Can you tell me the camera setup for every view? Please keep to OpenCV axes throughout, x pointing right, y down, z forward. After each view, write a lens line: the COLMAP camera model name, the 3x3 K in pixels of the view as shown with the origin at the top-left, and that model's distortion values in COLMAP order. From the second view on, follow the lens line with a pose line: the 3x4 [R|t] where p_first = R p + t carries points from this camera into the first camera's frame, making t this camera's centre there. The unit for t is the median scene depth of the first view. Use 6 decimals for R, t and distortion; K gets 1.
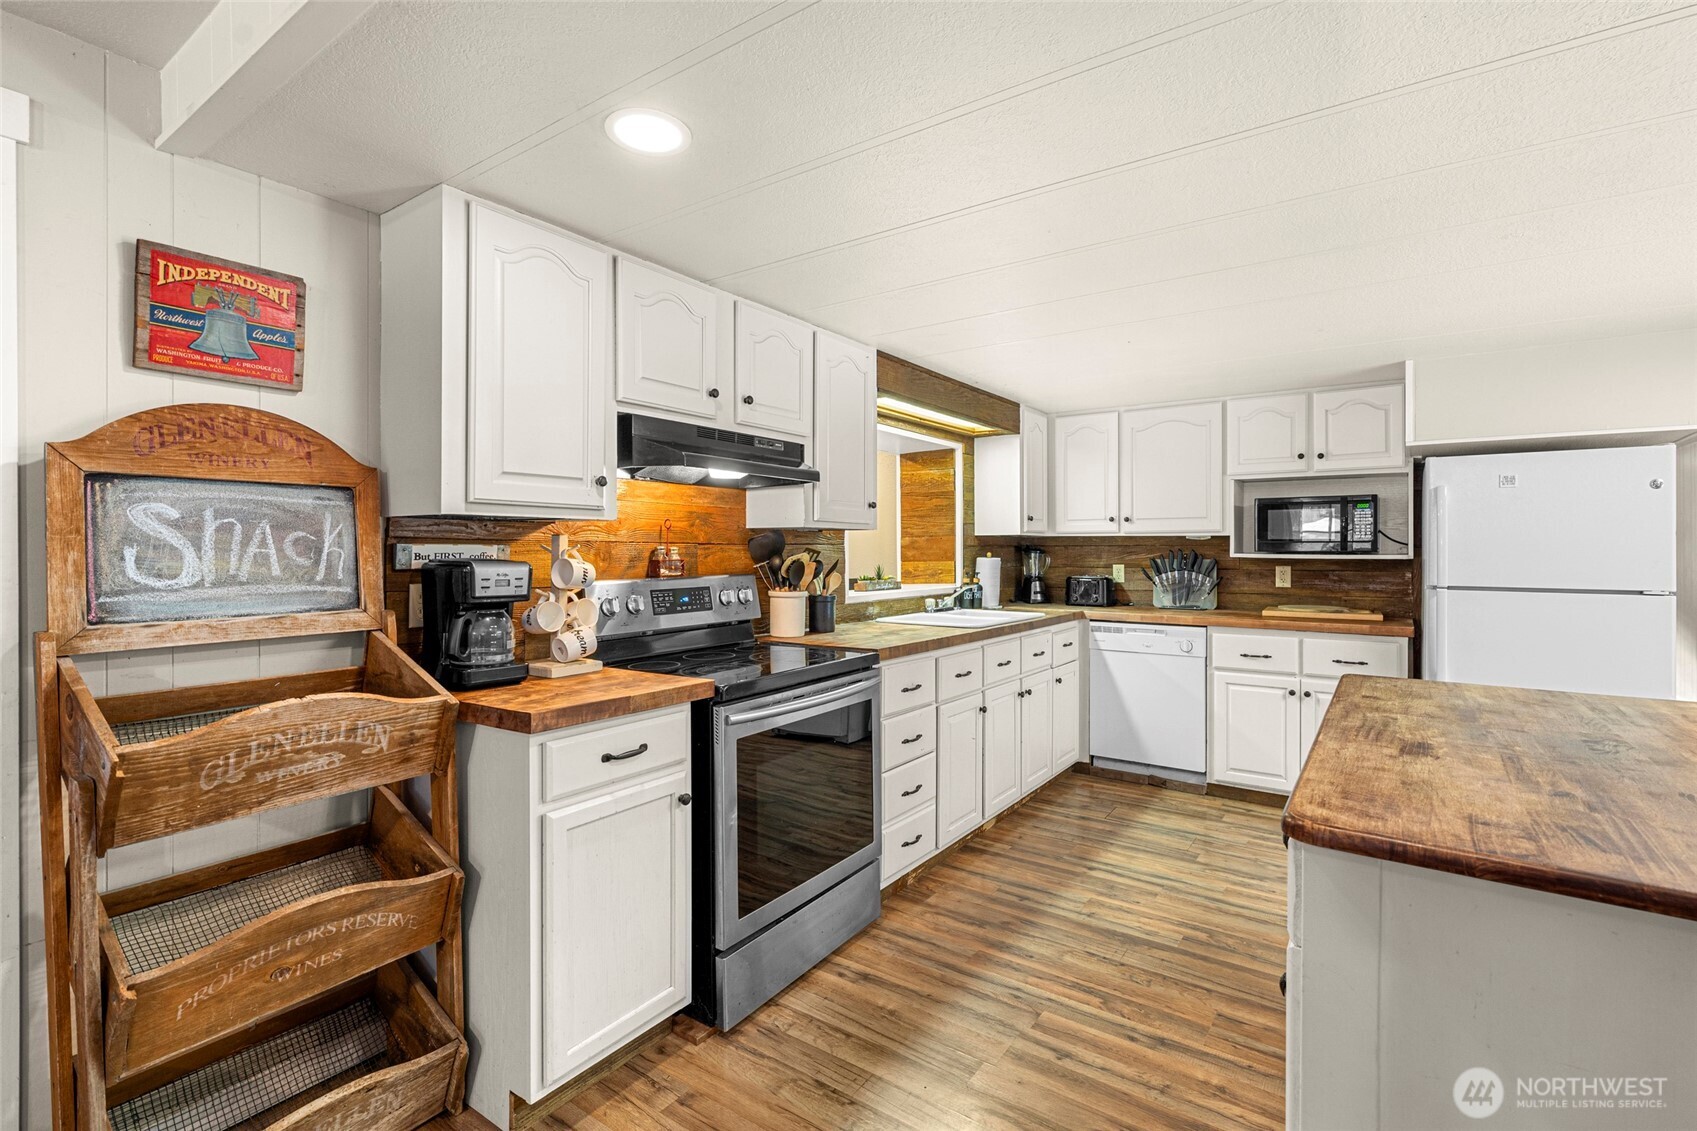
lens RADIAL K [[777.4, 0, 863.1], [0, 777.4, 551.7], [0, 0, 1]] dist [-0.000704, -0.000469]
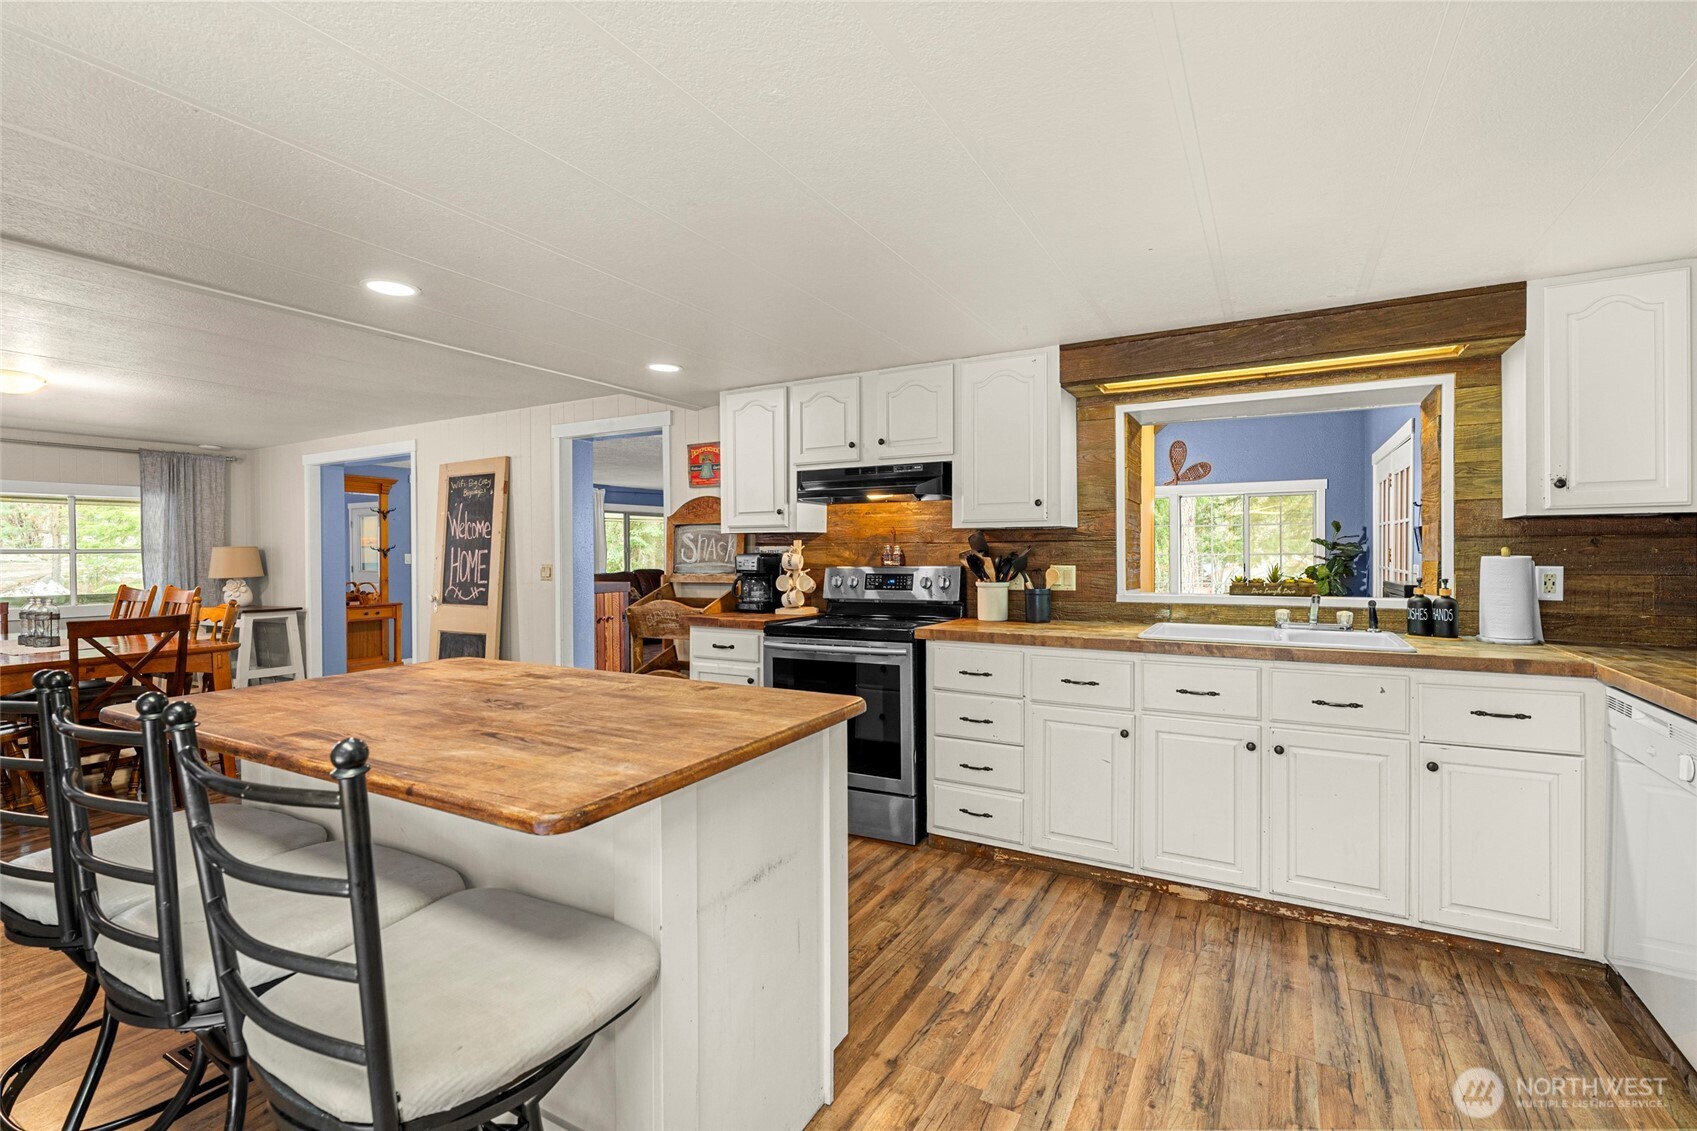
lens RADIAL K [[777.4, 0, 840.2], [0, 777.4, 553.1], [0, 0, 1]] dist [-0.000704, -0.000469]
pose [[0.083070, -0.008521, -0.996507, 1.199094], [-0.002733, 0.999958, -0.008778, 0.020723], [0.996540, 0.003453, 0.083043, 0.767354]]
